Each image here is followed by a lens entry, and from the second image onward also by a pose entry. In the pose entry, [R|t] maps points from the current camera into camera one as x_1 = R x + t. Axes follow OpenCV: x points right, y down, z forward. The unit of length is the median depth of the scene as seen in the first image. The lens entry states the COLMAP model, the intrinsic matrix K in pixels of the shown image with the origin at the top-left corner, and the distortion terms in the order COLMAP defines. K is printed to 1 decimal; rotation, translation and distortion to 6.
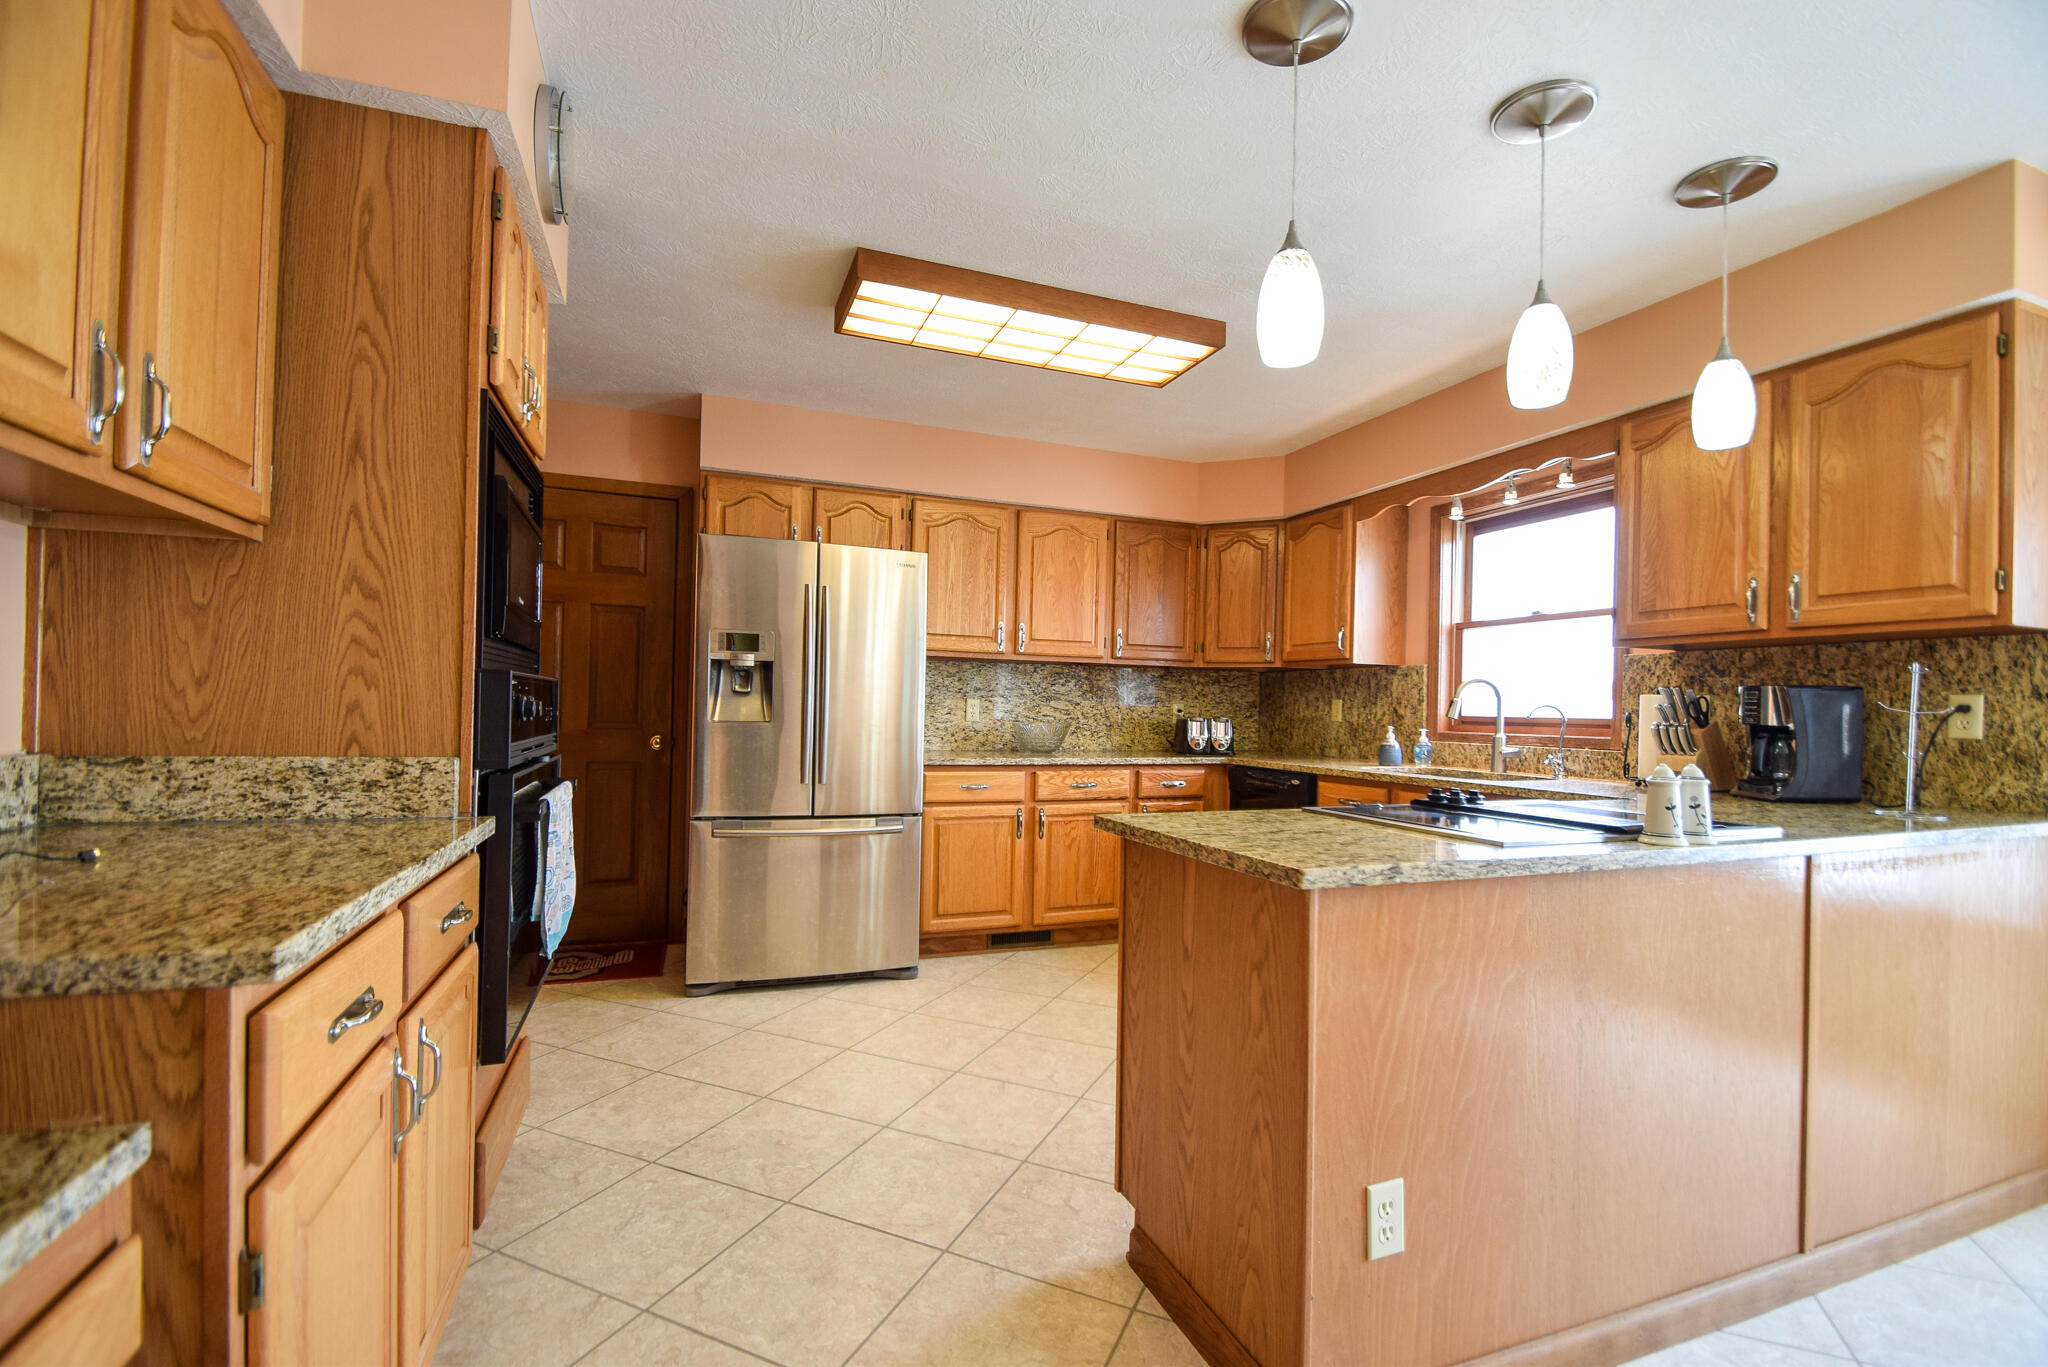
lens RADIAL K [[896.5, 0, 1020.9], [0, 896.5, 710.0], [0, 0, 1]] dist [-0.000530, -0.004579]
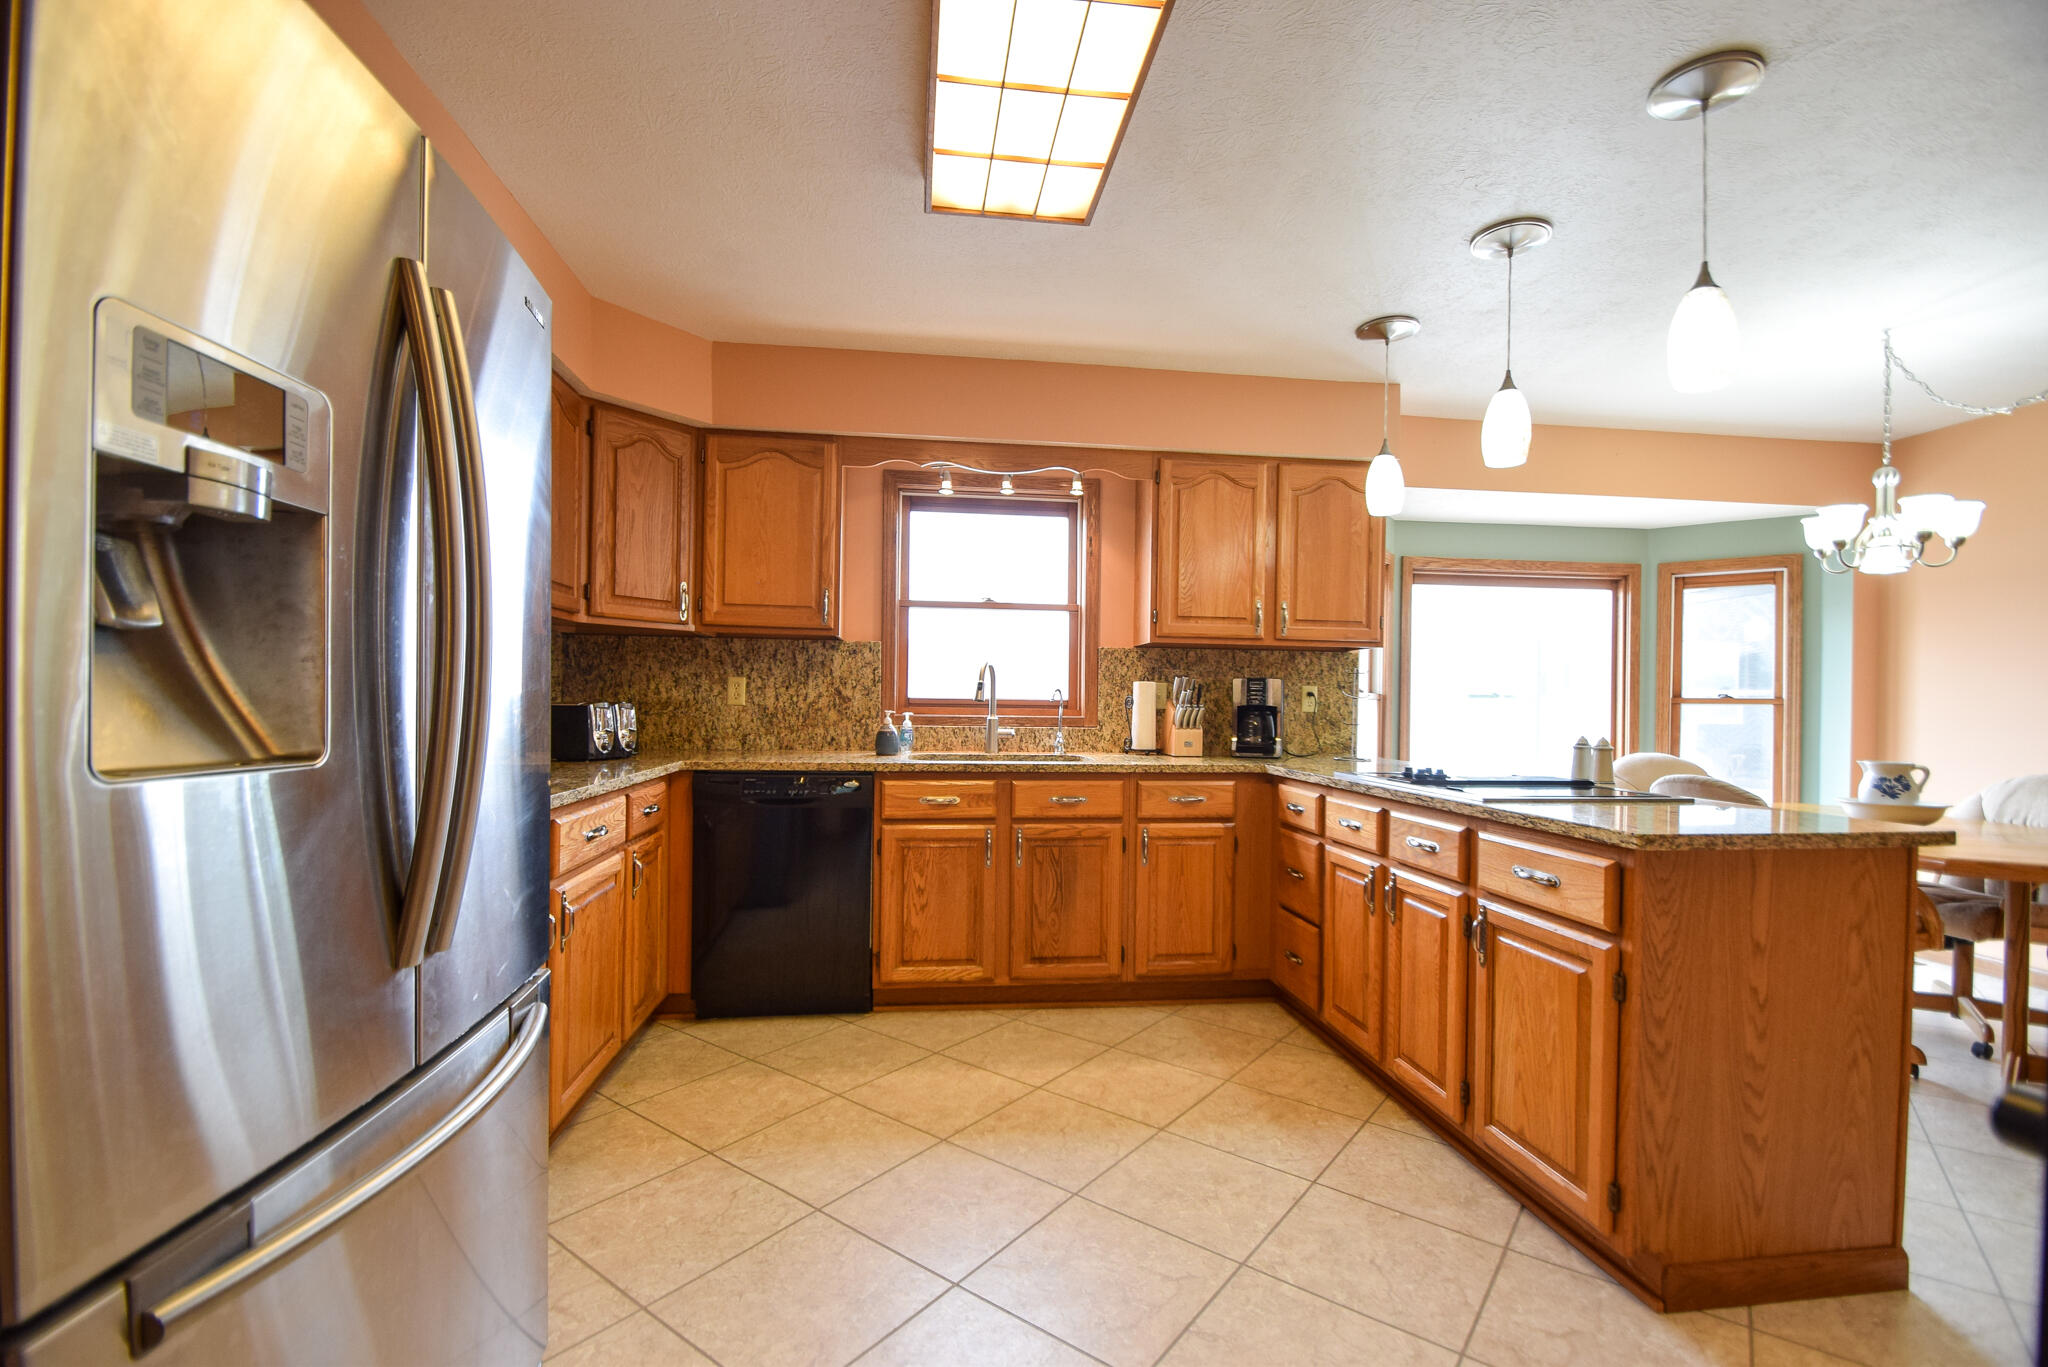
lens RADIAL K [[896.5, 0, 1023.2], [0, 896.5, 713.4], [0, 0, 1]] dist [-0.000530, -0.004579]
pose [[0.232419, -0.029251, 0.972176, -0.556014], [-0.008232, 0.999453, 0.032040, -0.011308], [-0.972581, -0.015450, 0.232051, 0.888662]]
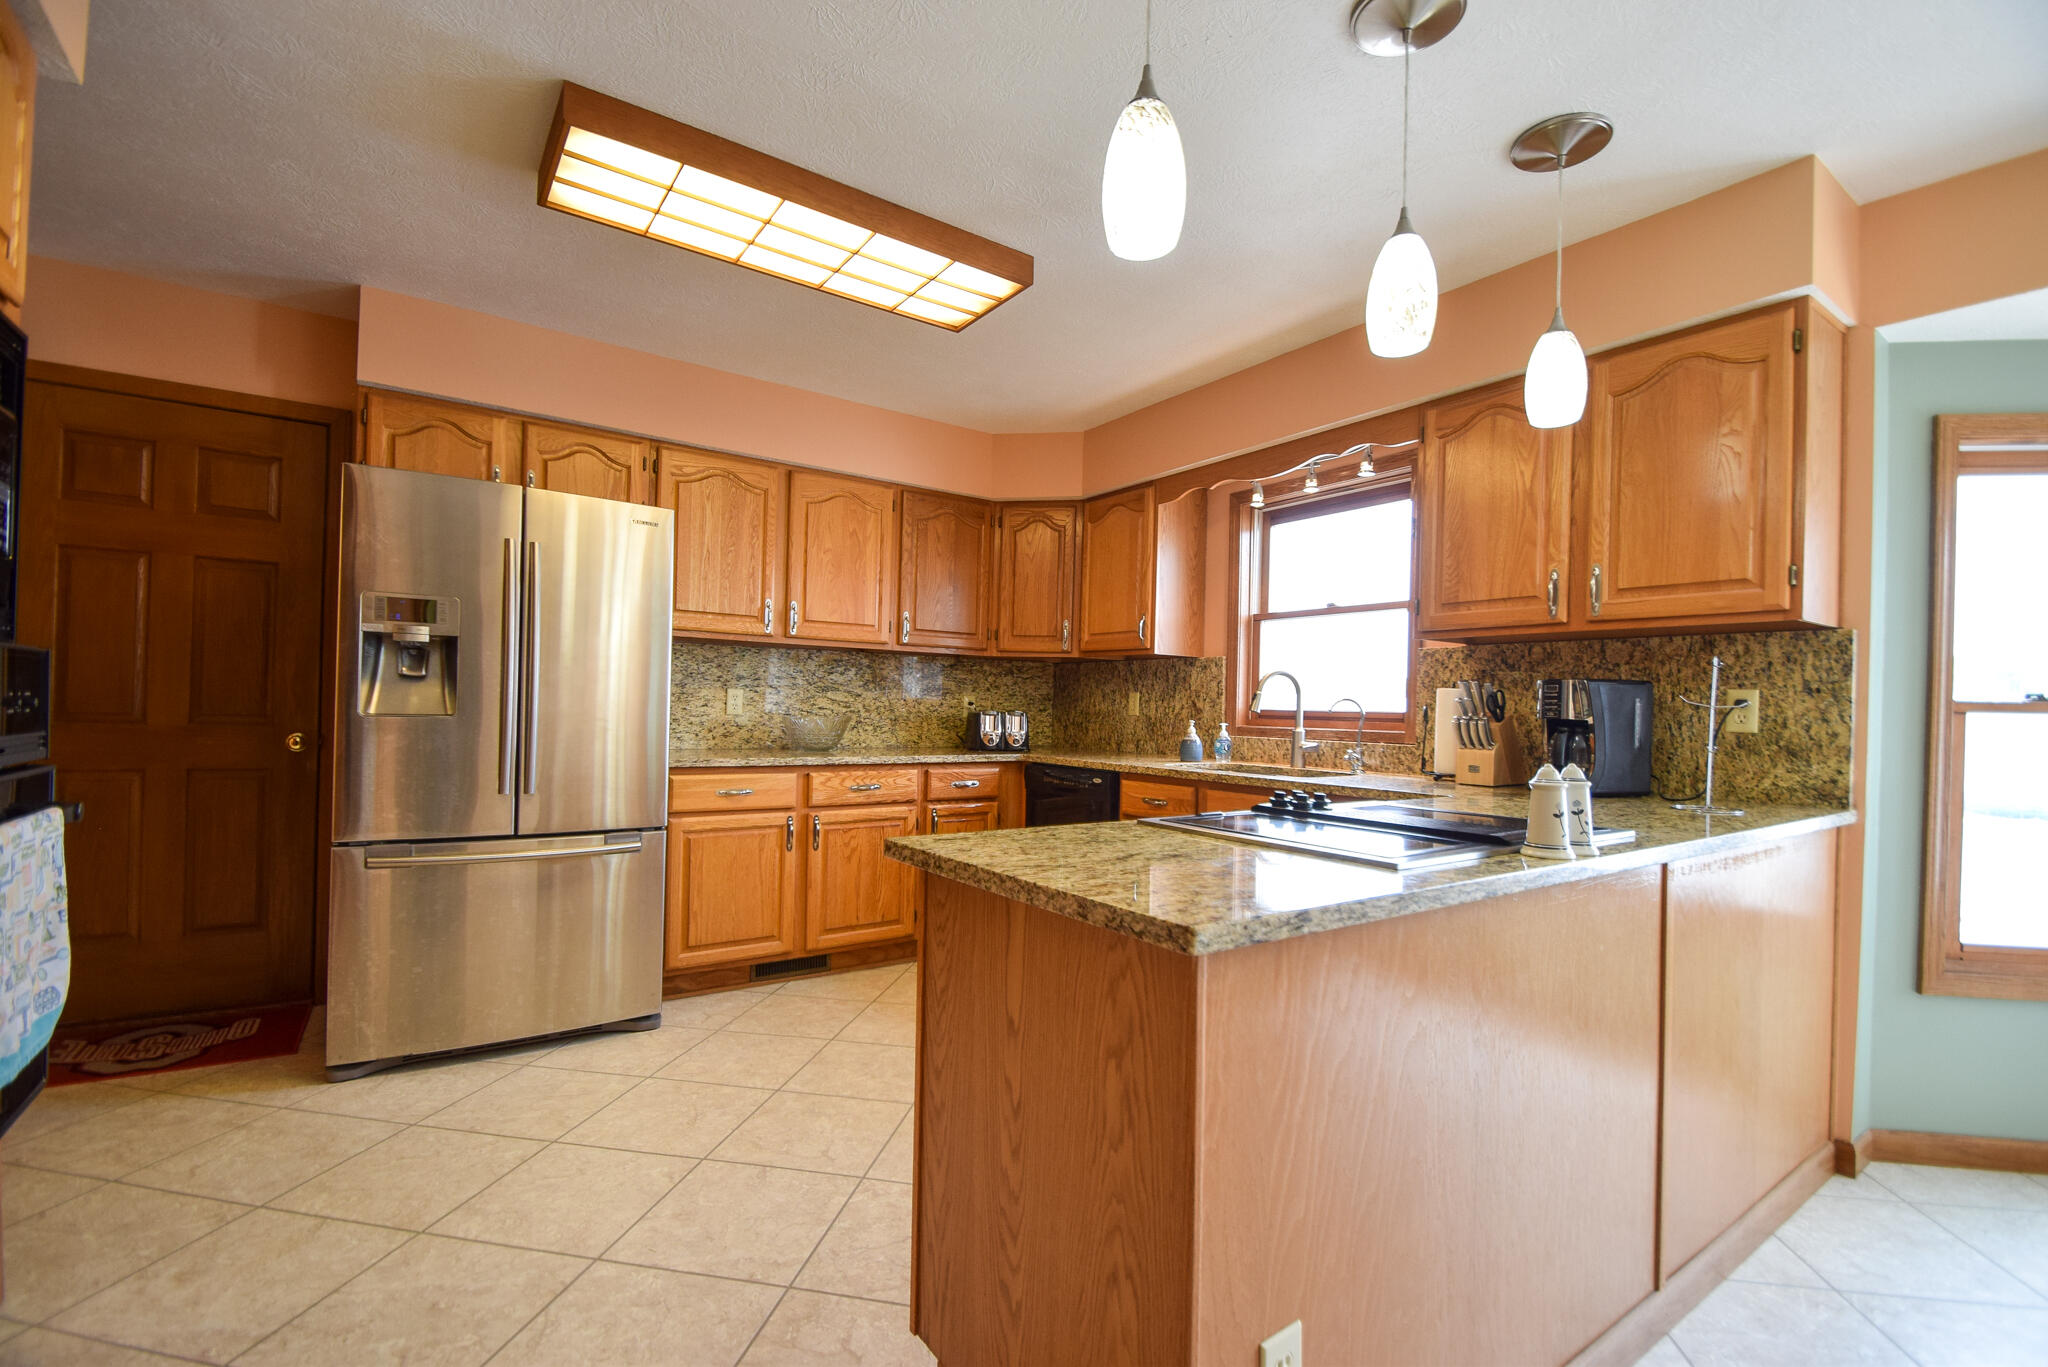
lens RADIAL K [[896.5, 0, 1026.1], [0, 896.5, 710.0], [0, 0, 1]] dist [-0.000530, -0.004579]
pose [[0.968970, 0.002091, 0.247171, 0.007166], [-0.003723, 0.999974, 0.006137, 0.002617], [-0.247152, -0.006867, 0.968952, 0.157615]]
